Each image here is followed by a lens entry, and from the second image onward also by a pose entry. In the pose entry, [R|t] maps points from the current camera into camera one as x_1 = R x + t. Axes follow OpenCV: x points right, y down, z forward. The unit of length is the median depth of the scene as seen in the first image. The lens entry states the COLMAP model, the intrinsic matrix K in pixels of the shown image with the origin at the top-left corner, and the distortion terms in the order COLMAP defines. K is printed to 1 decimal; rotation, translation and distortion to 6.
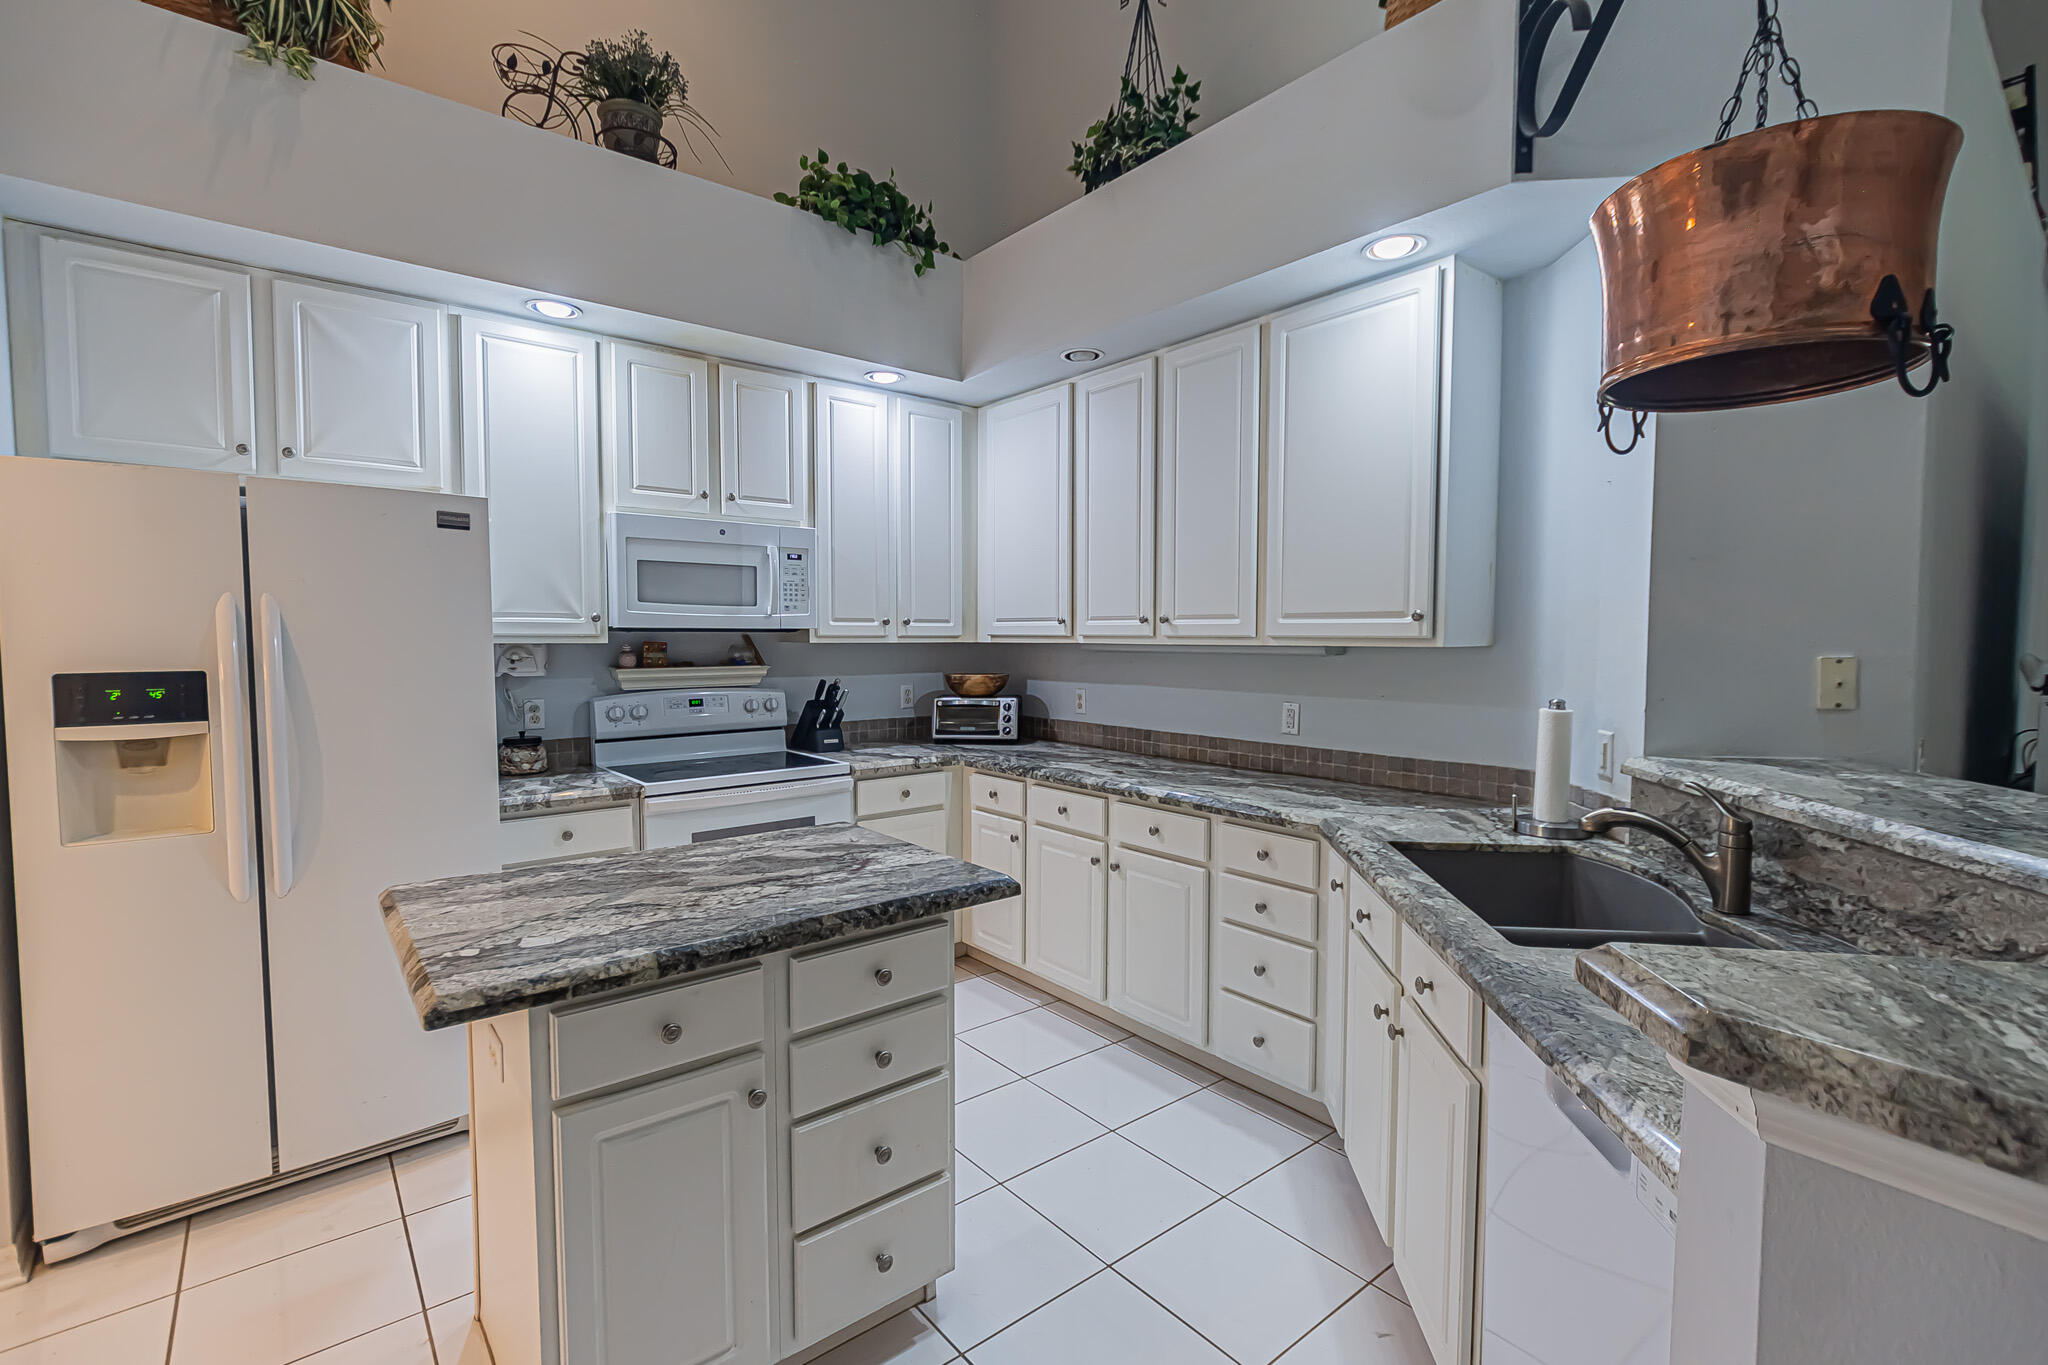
lens RADIAL K [[918.2, 0, 1036.4], [0, 918.2, 683.2], [0, 0, 1]] dist [-0.002048, 0.002533]
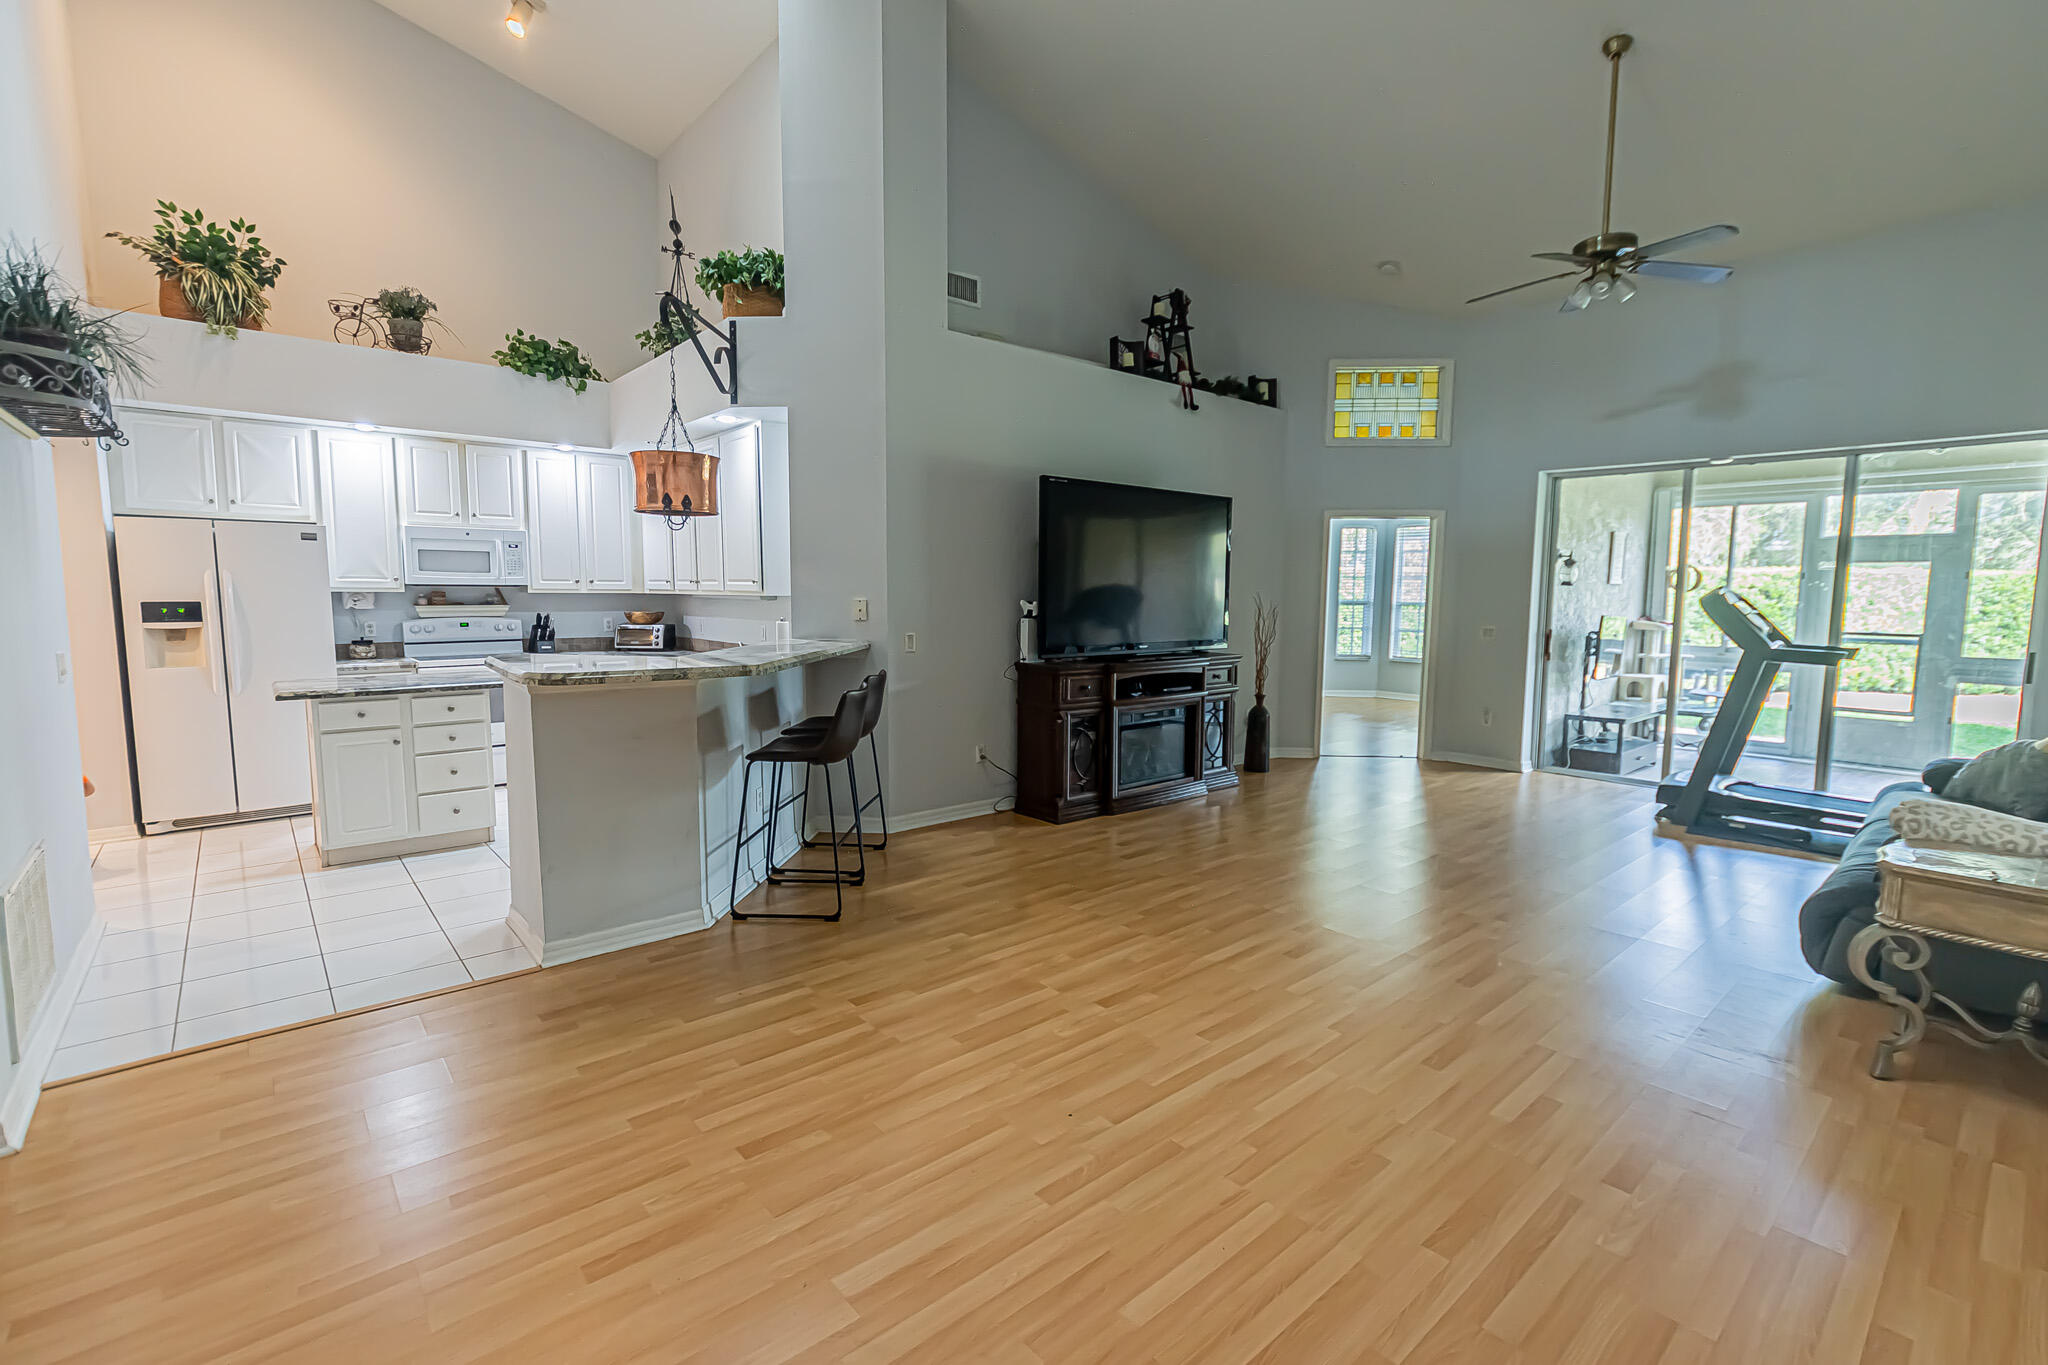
lens RADIAL K [[918.2, 0, 1040.2], [0, 918.2, 682.2], [0, 0, 1]] dist [-0.002048, 0.002533]
pose [[0.999730, 0.003924, 0.022890, 0.867247], [-0.005004, 0.998867, 0.047319, 0.050716], [-0.022678, -0.047421, 0.998618, -1.022063]]
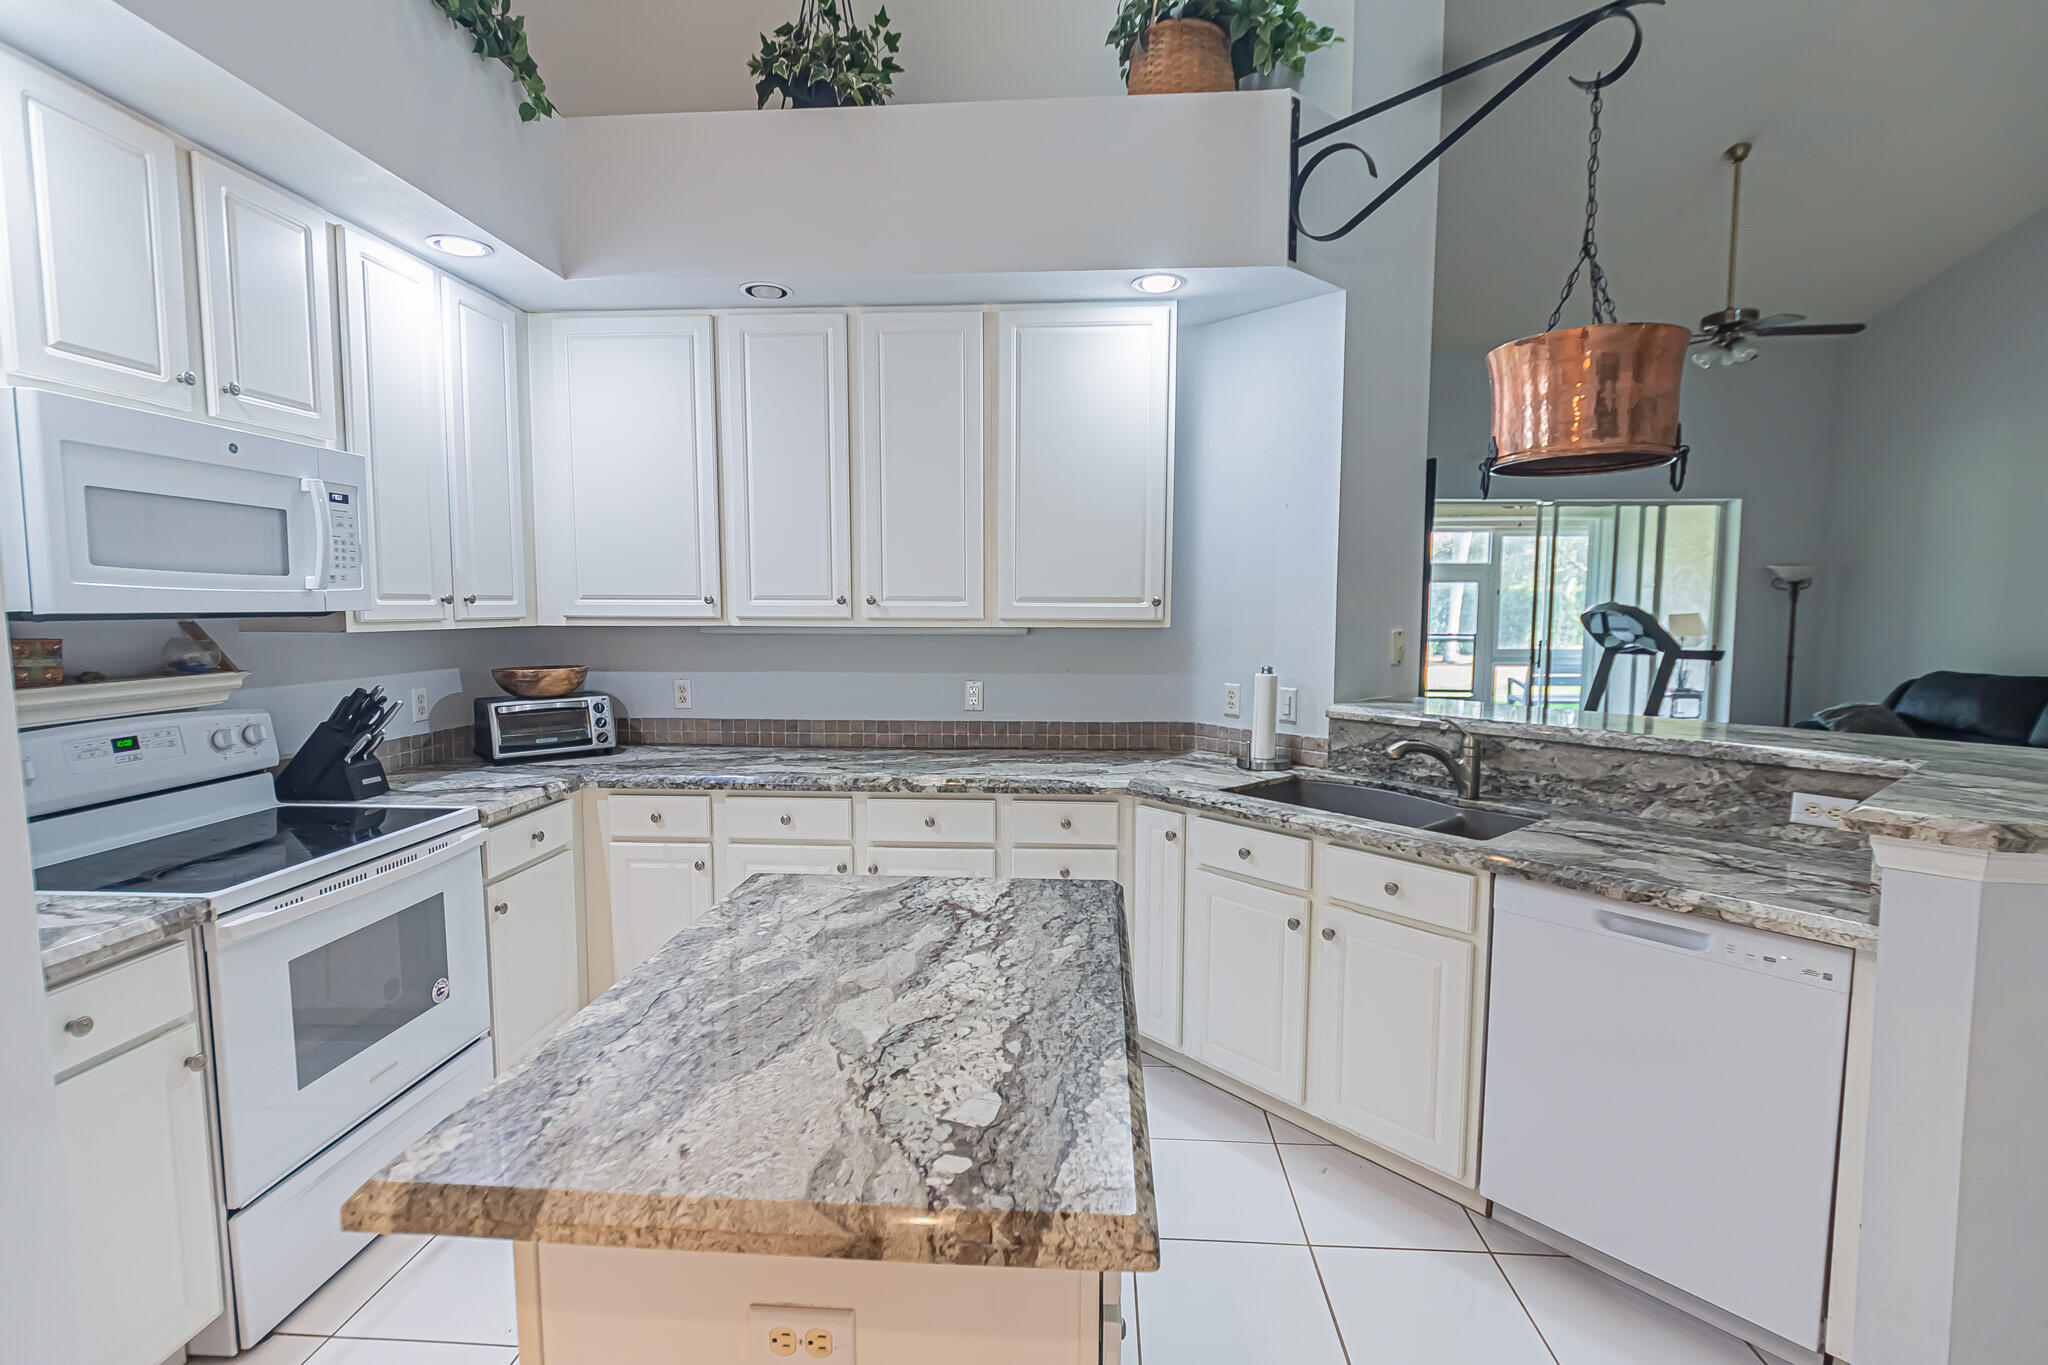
lens RADIAL K [[918.2, 0, 1031.5], [0, 918.2, 682.4], [0, 0, 1]] dist [-0.002048, 0.002533]
pose [[0.689747, -0.061162, 0.721462, -0.450637], [0.038067, 0.998111, 0.048222, -0.025938], [-0.723049, -0.005797, 0.690772, 0.240279]]
